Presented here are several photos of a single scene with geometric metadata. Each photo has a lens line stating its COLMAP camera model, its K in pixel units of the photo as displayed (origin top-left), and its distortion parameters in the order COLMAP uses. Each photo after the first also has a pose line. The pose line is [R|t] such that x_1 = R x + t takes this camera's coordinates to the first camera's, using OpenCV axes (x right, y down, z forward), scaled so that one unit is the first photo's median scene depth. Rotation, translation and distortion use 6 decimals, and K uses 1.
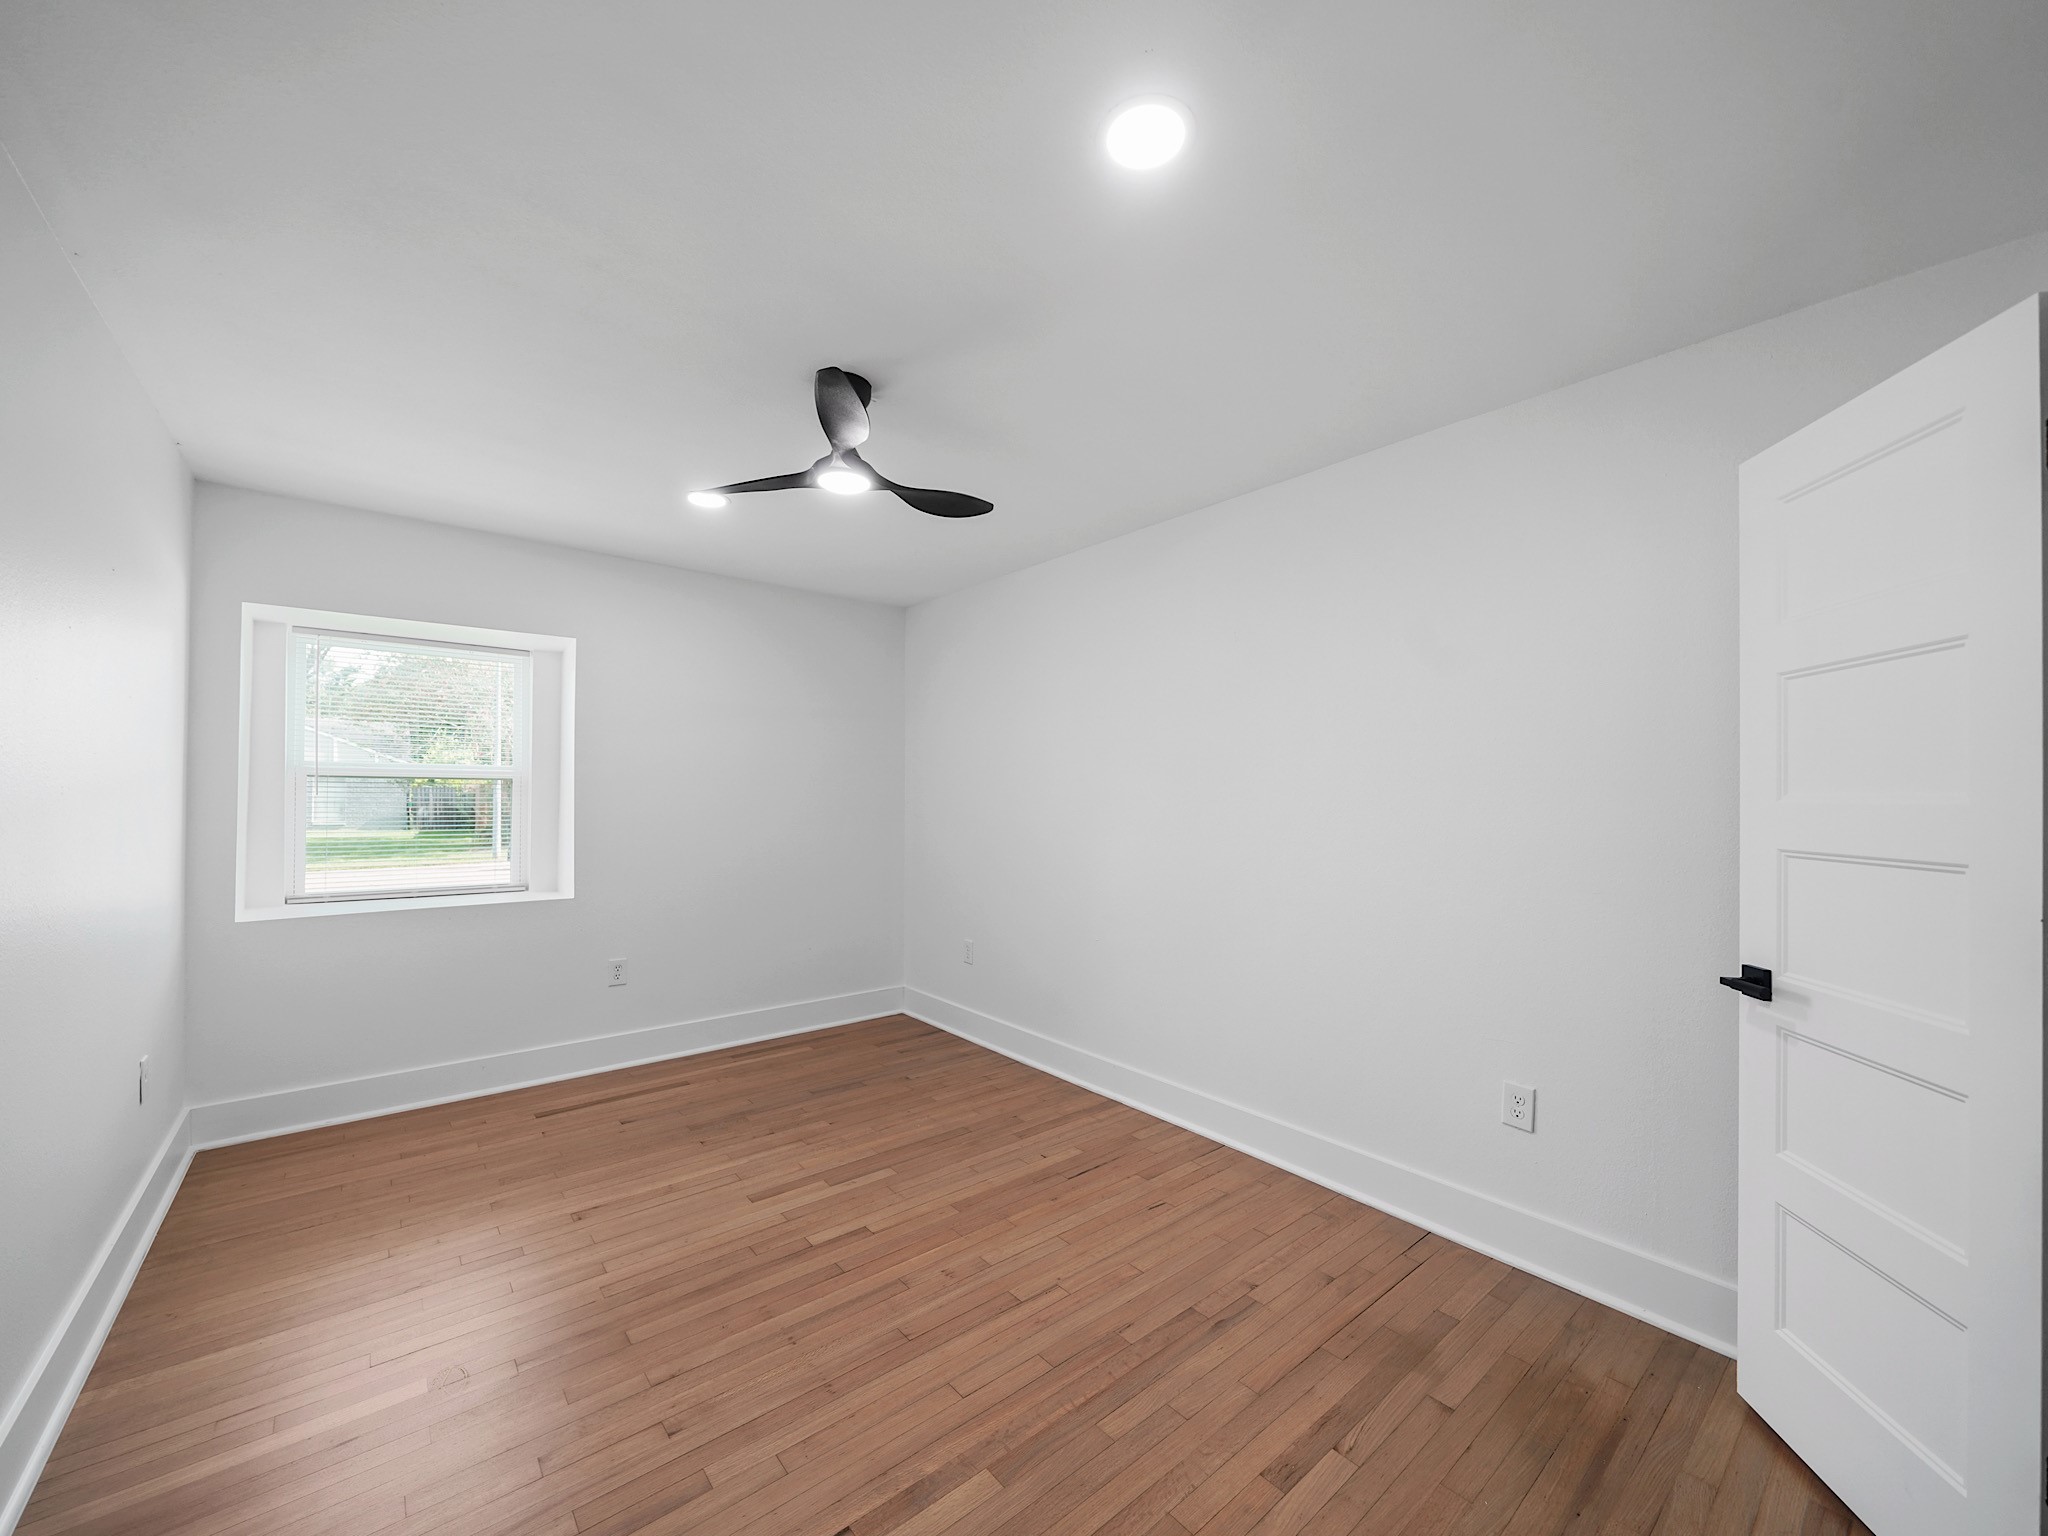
lens RADIAL K [[795.5, 0, 1022.8], [0, 795.5, 796.9], [0, 0, 1]] dist [-0.004032, -0.000138]
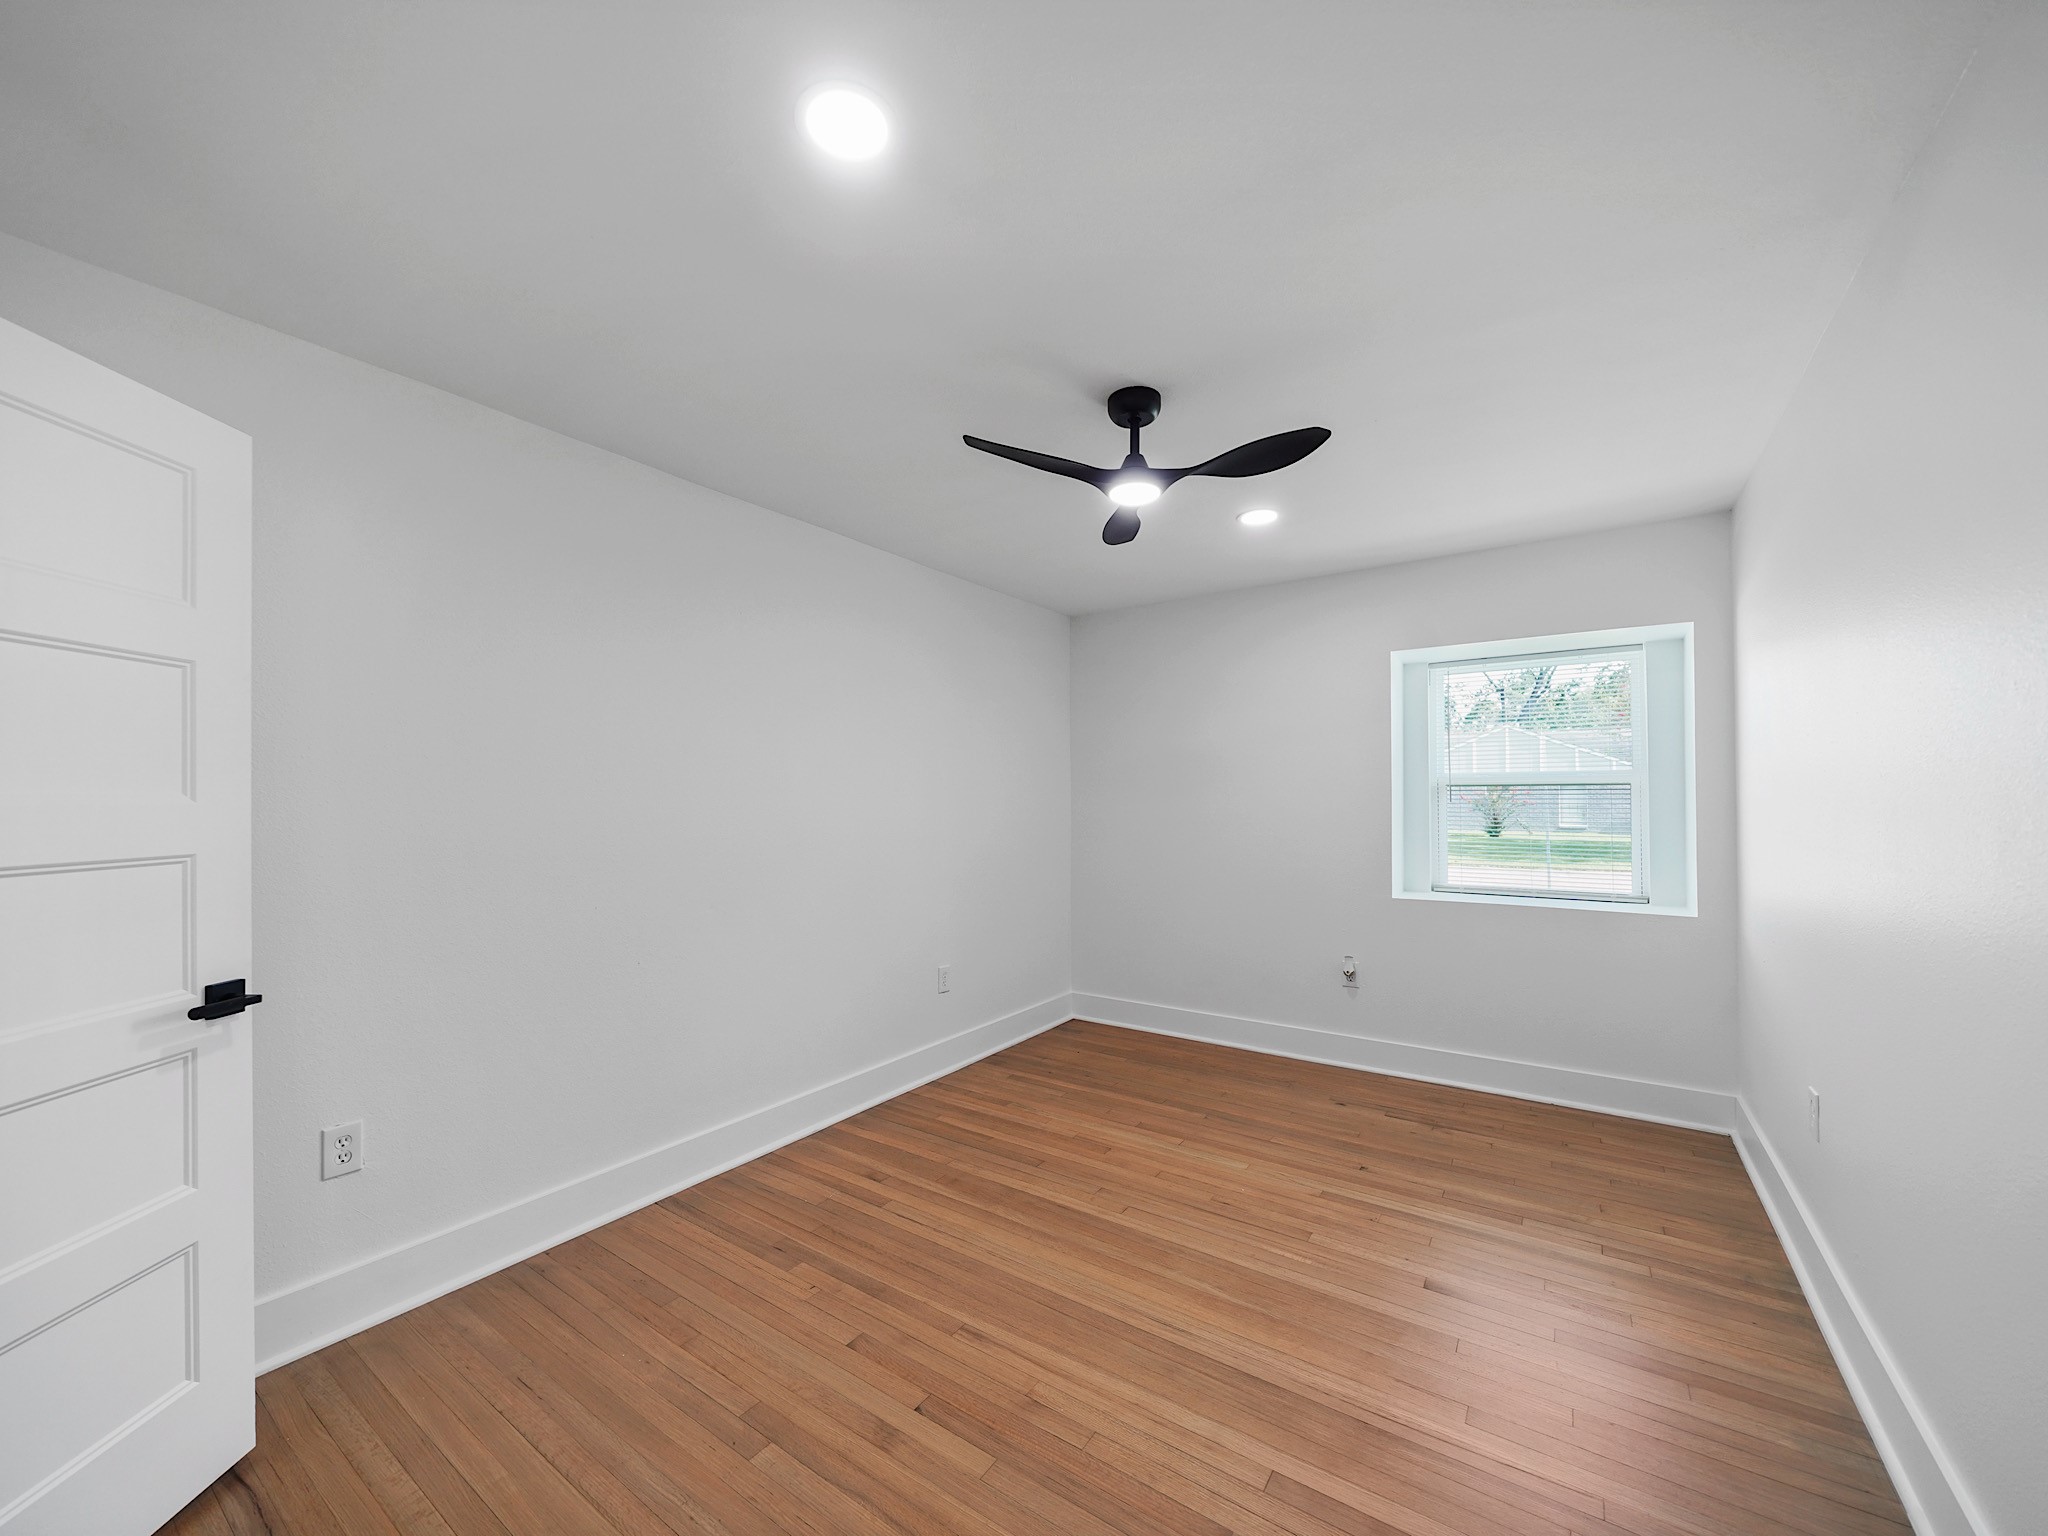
lens RADIAL K [[795.5, 0, 1022.8], [0, 795.5, 796.9], [0, 0, 1]] dist [-0.004032, -0.000138]
pose [[0.268249, -0.009429, -0.963304, 0.079260], [0.003841, 0.999955, -0.008718, -0.000754], [0.963342, -0.001362, 0.268273, 0.064807]]
